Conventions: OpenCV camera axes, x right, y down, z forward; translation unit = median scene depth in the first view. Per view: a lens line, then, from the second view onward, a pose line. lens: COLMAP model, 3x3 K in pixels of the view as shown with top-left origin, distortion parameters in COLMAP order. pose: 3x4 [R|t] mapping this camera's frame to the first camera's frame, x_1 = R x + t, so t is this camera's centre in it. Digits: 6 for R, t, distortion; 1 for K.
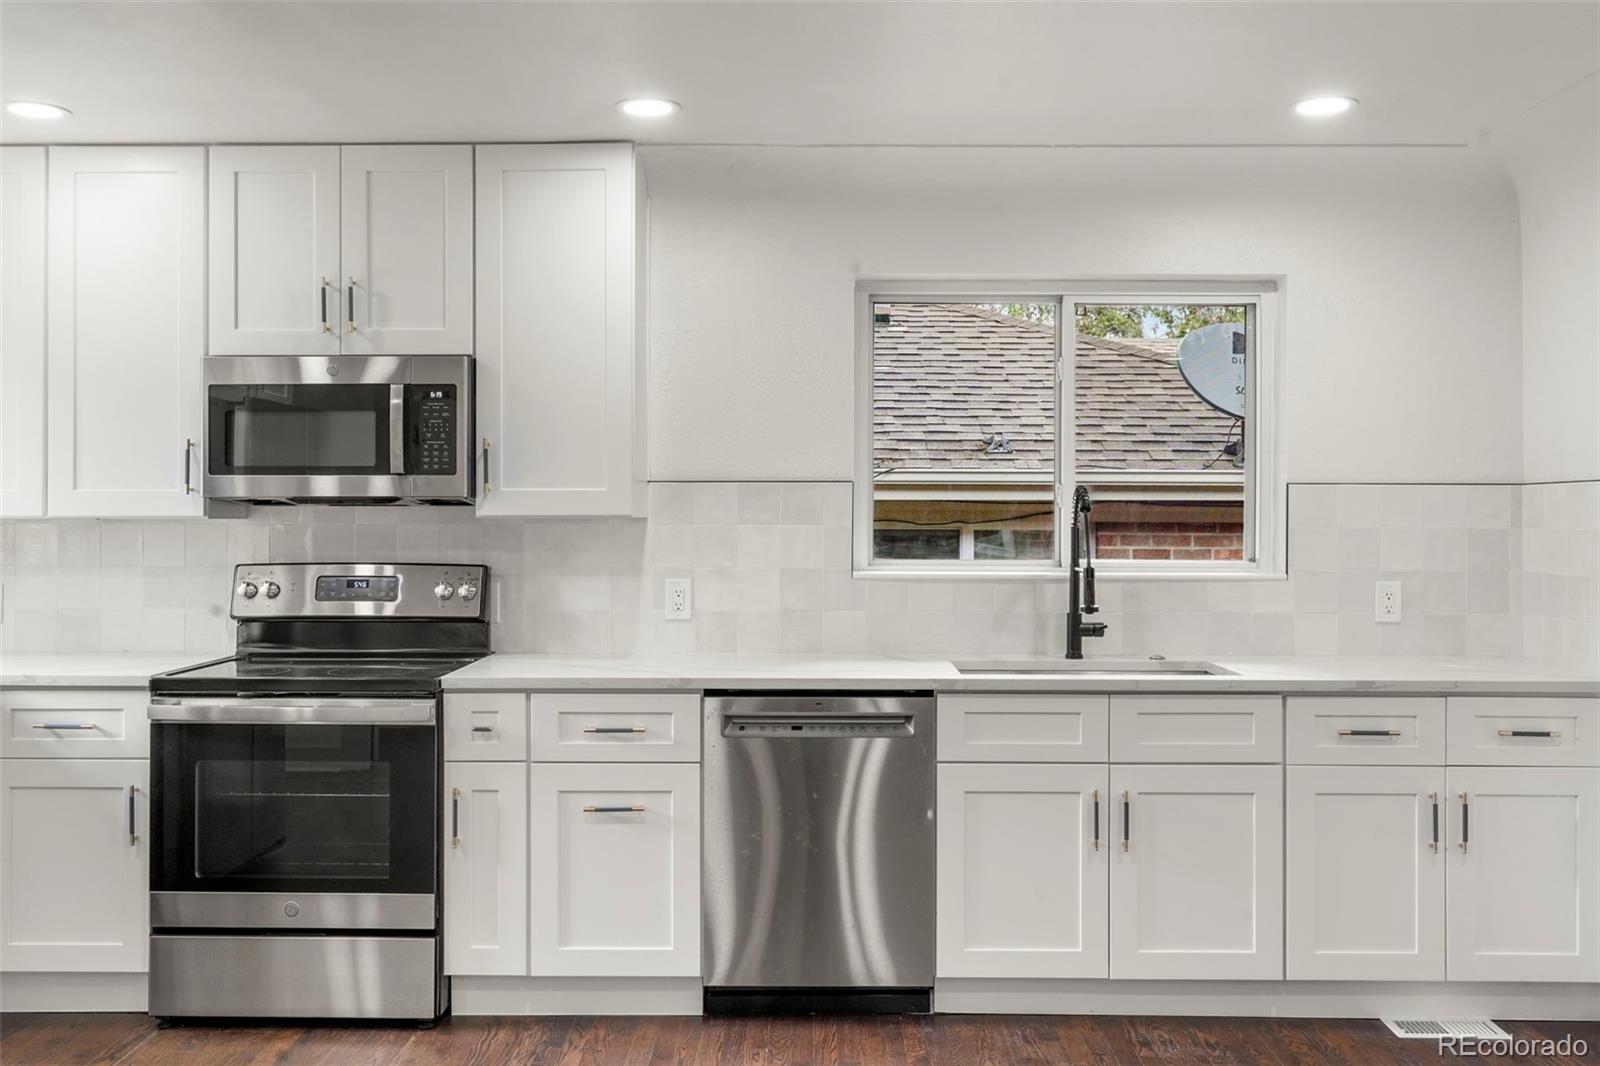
lens RADIAL K [[1441.9, 0, 798.5], [0, 1441.9, 529.9], [0, 0, 1]] dist [-0.002804, 0.009880]
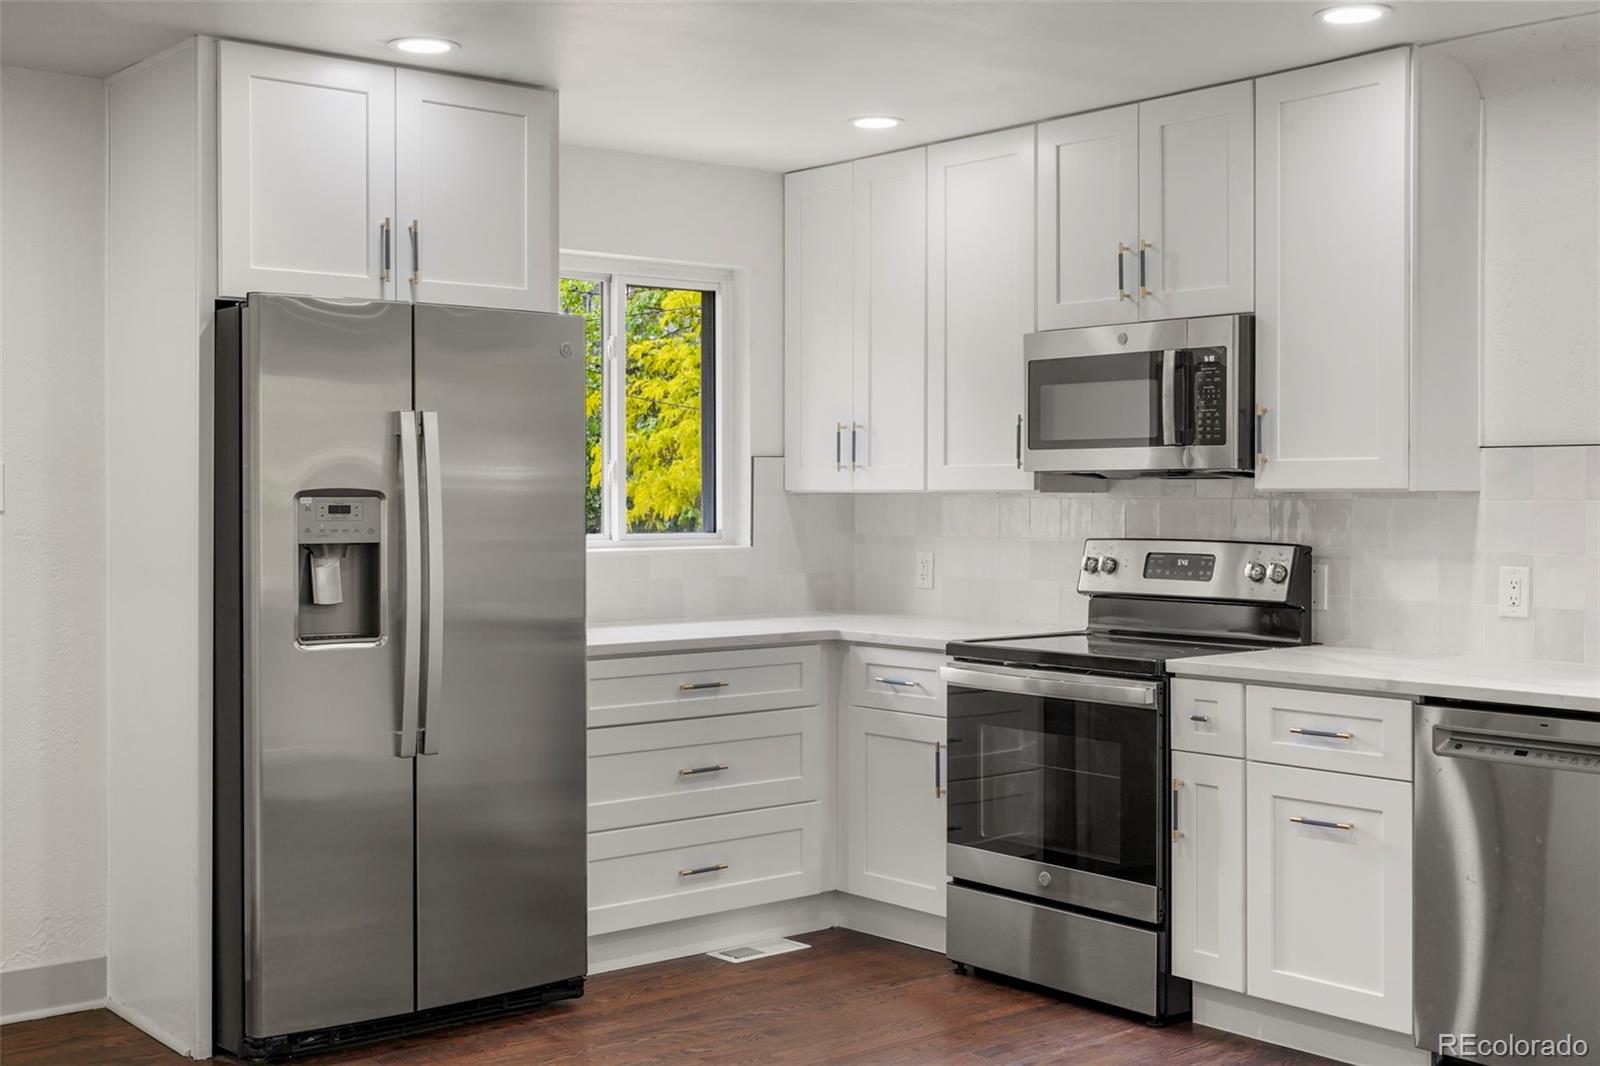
lens RADIAL K [[1898.7, 0, 798.7], [0, 1898.7, 527.9], [0, 0, 1]] dist [-0.016439, 0.000000]
pose [[0.650925, 0.014359, -0.759006, 0.523757], [-0.005071, 0.999881, 0.014567, -0.001533], [0.759125, -0.005633, 0.650921, 0.005725]]
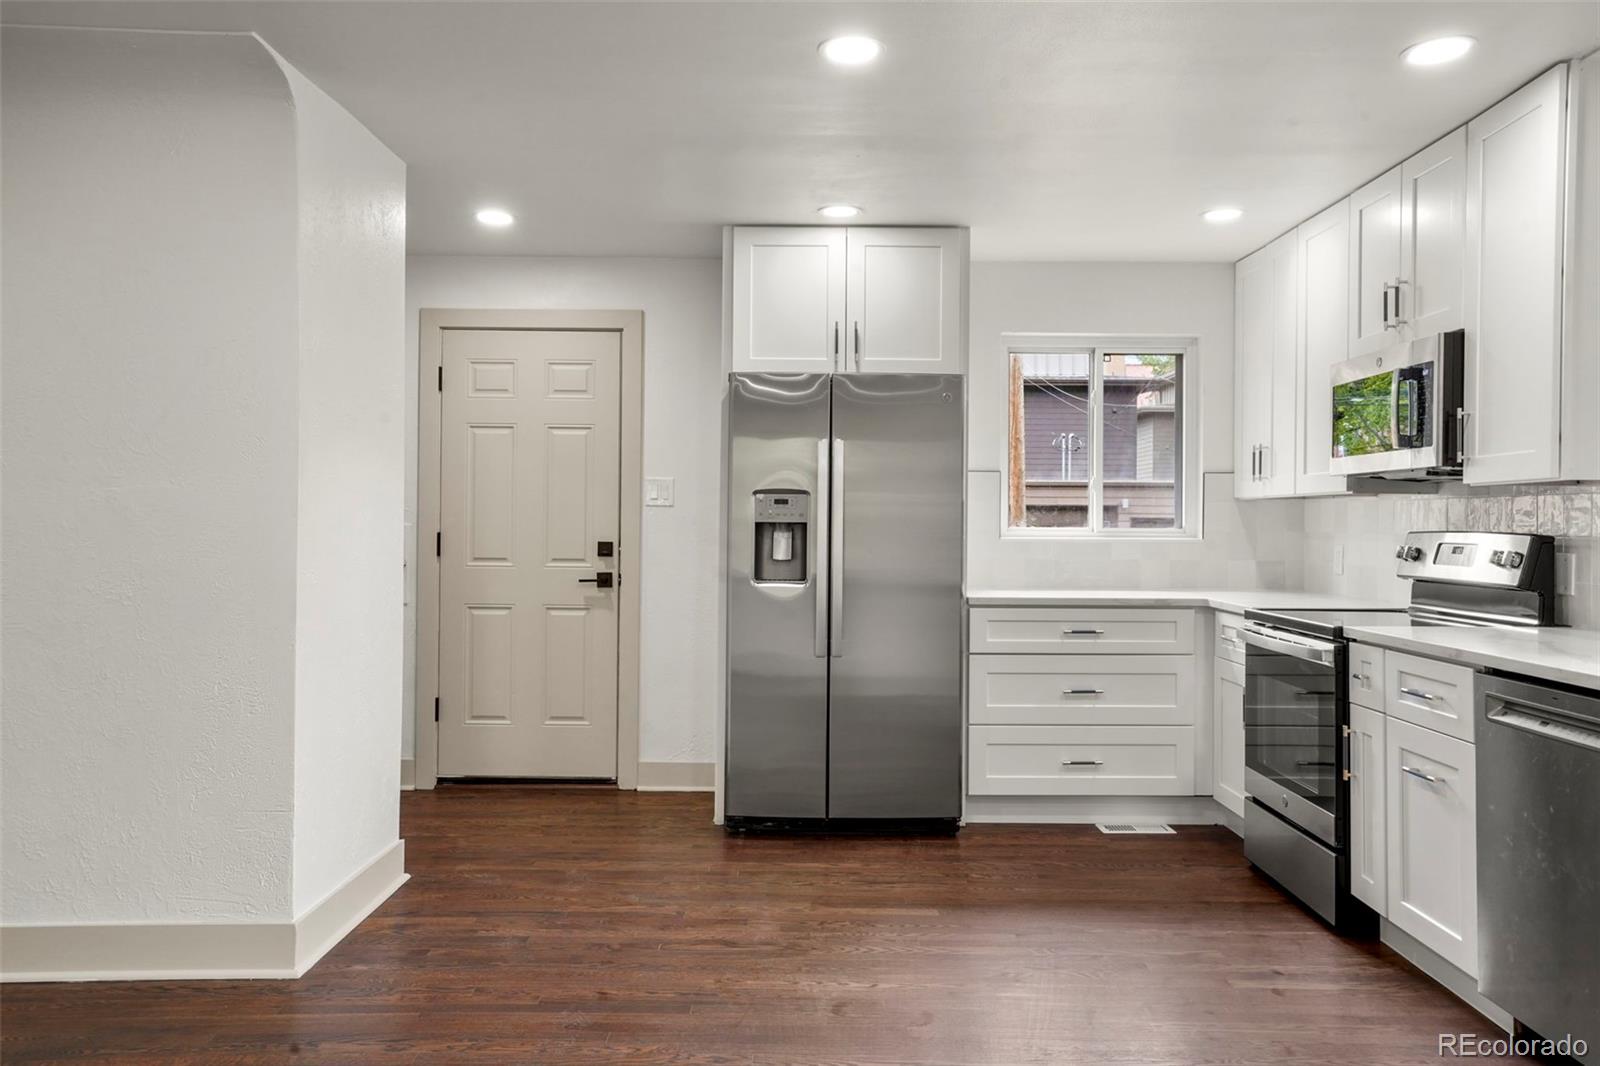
lens RADIAL K [[1224.0, 0, 802.8], [0, 1224.0, 528.7], [0, 0, 1]] dist [0.004220, 0.025134]
pose [[0.009400, 0.003814, -0.999949, 0.687666], [-0.014187, 0.999893, 0.003681, 0.027362], [0.999855, 0.014151, 0.009453, 0.549298]]
